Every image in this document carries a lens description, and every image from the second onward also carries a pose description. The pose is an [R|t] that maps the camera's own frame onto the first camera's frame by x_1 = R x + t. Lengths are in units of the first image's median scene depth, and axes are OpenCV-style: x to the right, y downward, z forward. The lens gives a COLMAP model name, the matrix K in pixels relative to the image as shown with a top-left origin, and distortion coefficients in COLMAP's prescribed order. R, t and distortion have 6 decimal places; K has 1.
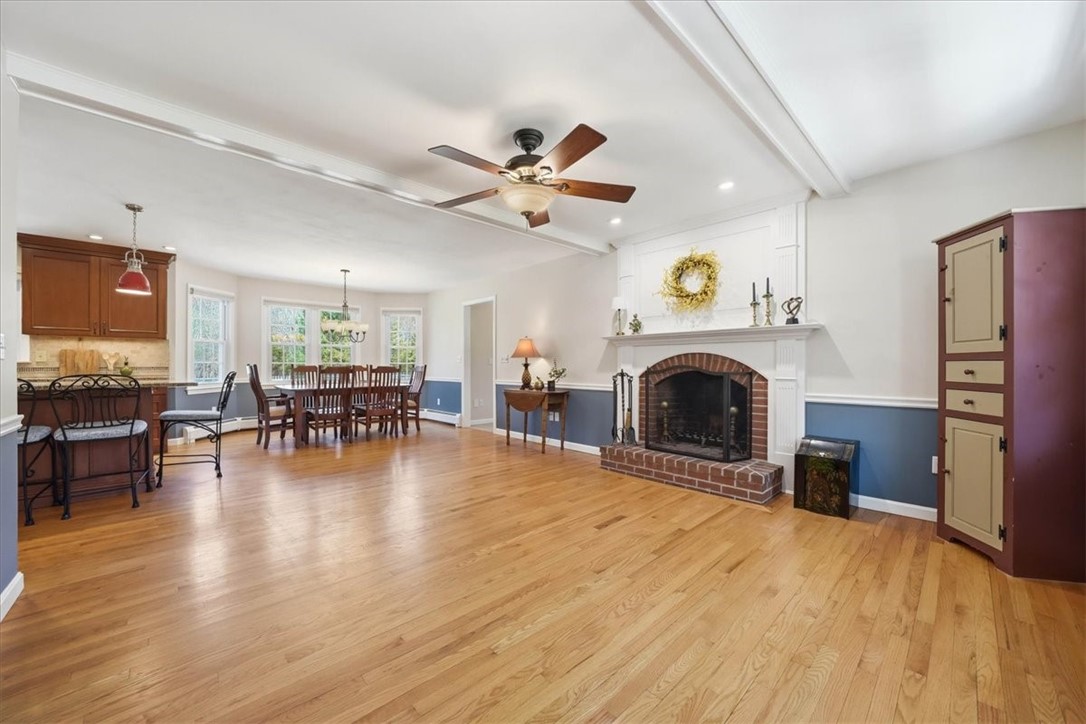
lens RADIAL K [[397.1, 0, 537.1], [0, 397.1, 365.0], [0, 0, 1]] dist [-0.011912, -0.000231]
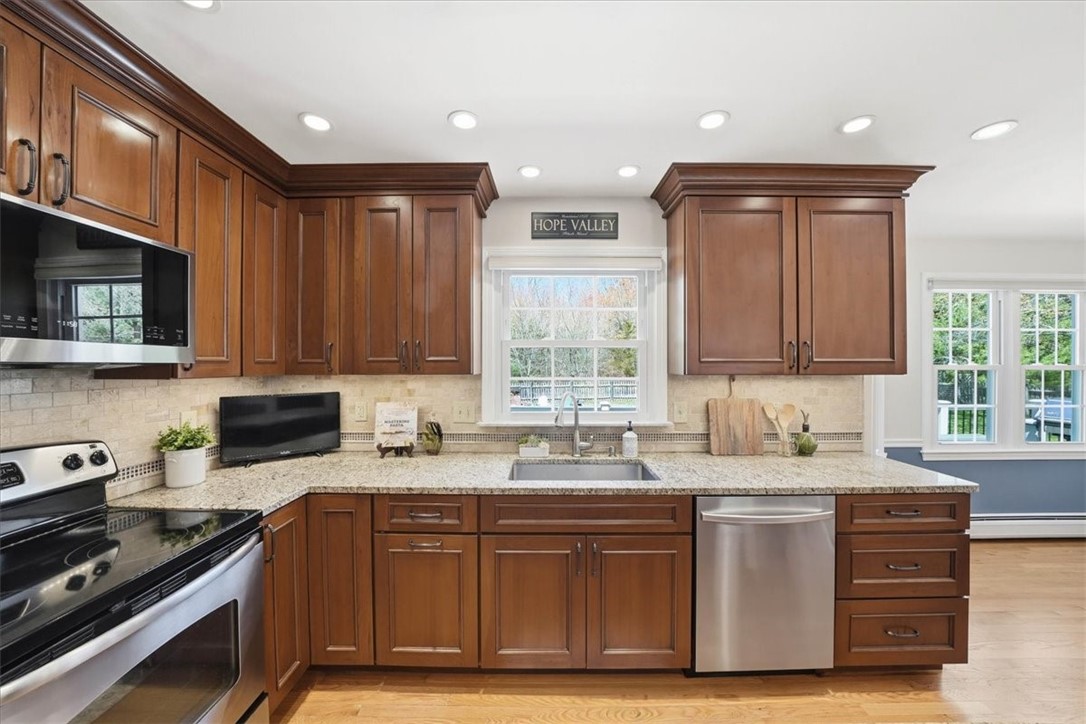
lens RADIAL K [[397.1, 0, 547.2], [0, 397.1, 364.0], [0, 0, 1]] dist [-0.011912, -0.000231]
pose [[0.734962, -0.004592, -0.678093, -0.917756], [0.001253, 0.999985, -0.005415, -0.074642], [0.678107, 0.003130, 0.734956, 0.424715]]
